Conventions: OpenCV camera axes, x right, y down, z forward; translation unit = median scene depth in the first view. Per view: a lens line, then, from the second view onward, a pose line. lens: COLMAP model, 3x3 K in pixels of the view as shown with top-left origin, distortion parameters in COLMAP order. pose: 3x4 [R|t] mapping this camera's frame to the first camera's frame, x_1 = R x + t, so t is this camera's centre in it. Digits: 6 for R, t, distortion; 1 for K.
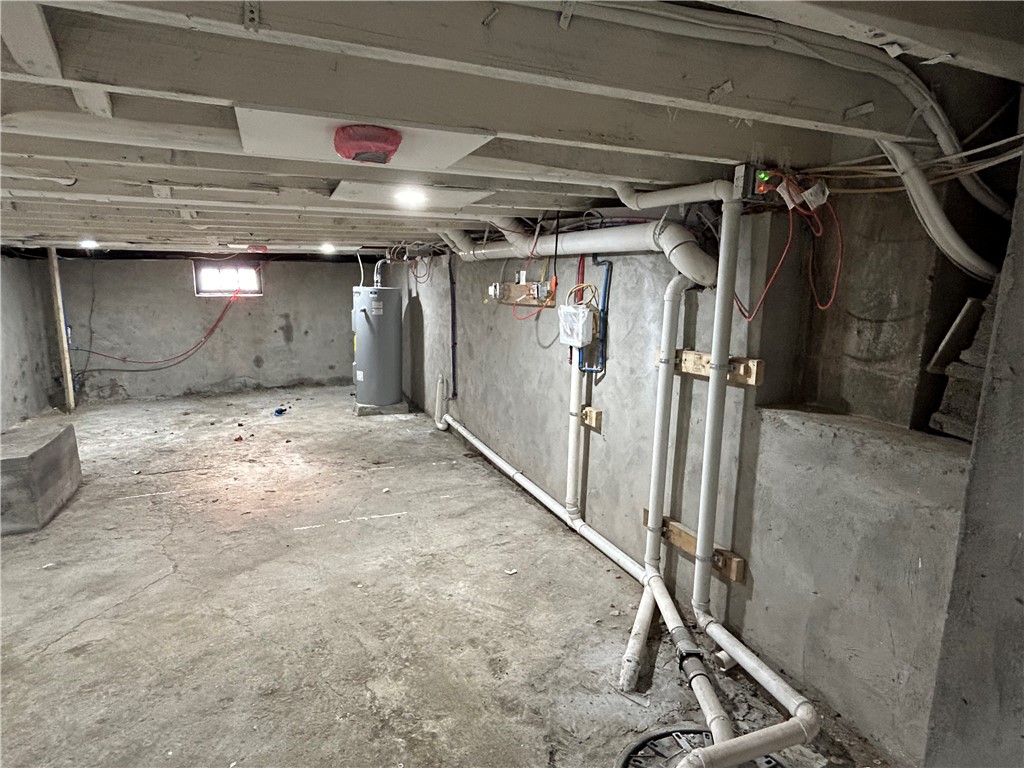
lens RADIAL K [[569.7, 0, 509.5], [0, 569.7, 387.3], [0, 0, 1]] dist [-0.007133, 0.004764]
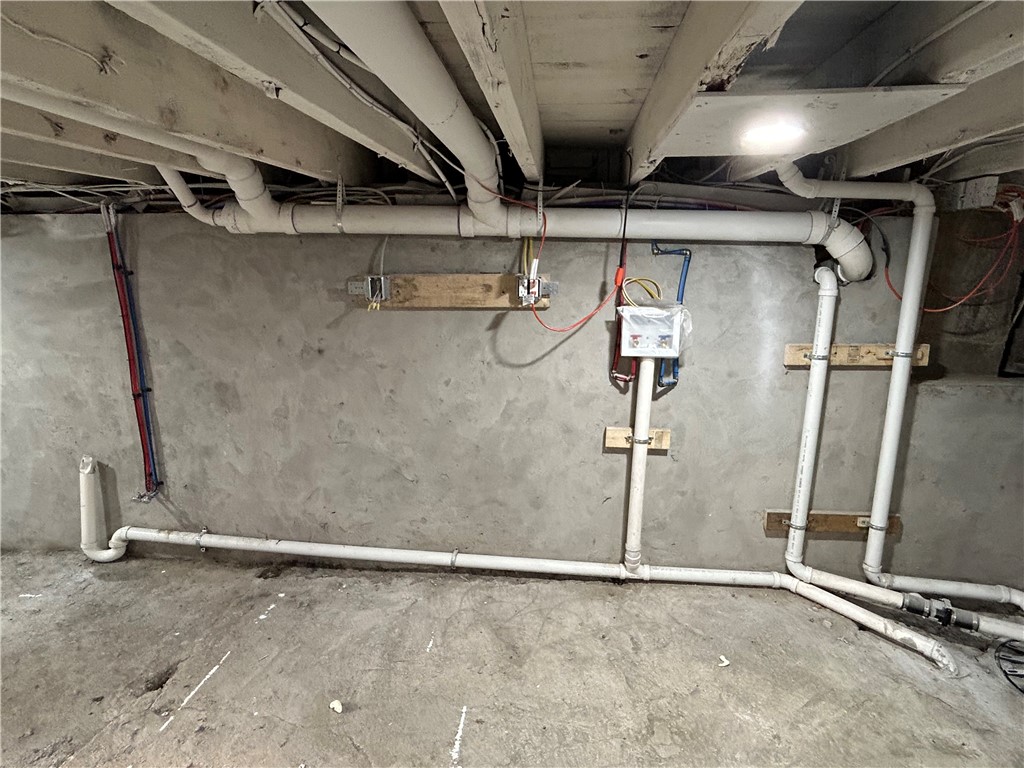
lens RADIAL K [[569.7, 0, 511.7], [0, 569.7, 386.2], [0, 0, 1]] dist [-0.007133, 0.004764]
pose [[0.469559, -0.190969, 0.862001, -0.635046], [0.154733, 0.979017, 0.132604, -0.160438], [-0.869237, 0.071115, 0.489255, 0.753112]]
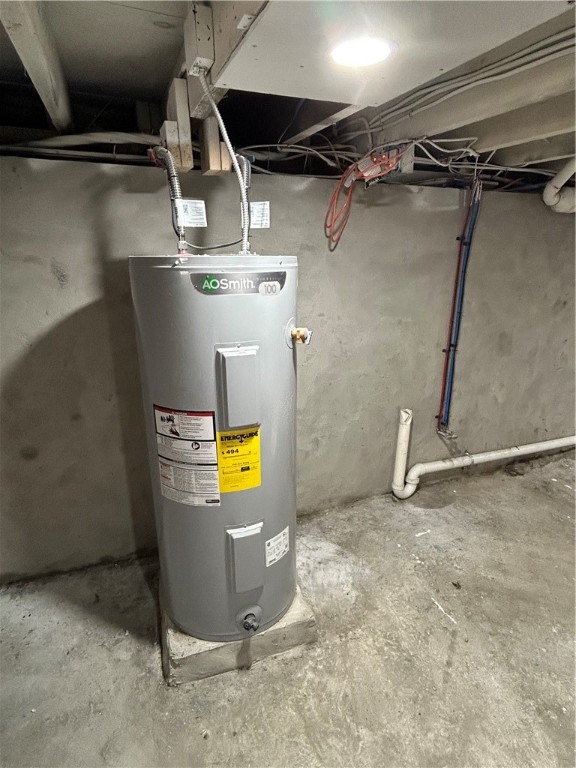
lens RADIAL K [[427.3, 0, 291.6], [0, 427.3, 382.2], [0, 0, 1]] dist [-0.007133, 0.004764]
pose [[0.008245, -0.299592, 0.954032, -0.907336], [0.173727, 0.939985, 0.293680, -0.338846], [-0.984759, 0.163320, 0.059798, 1.902721]]
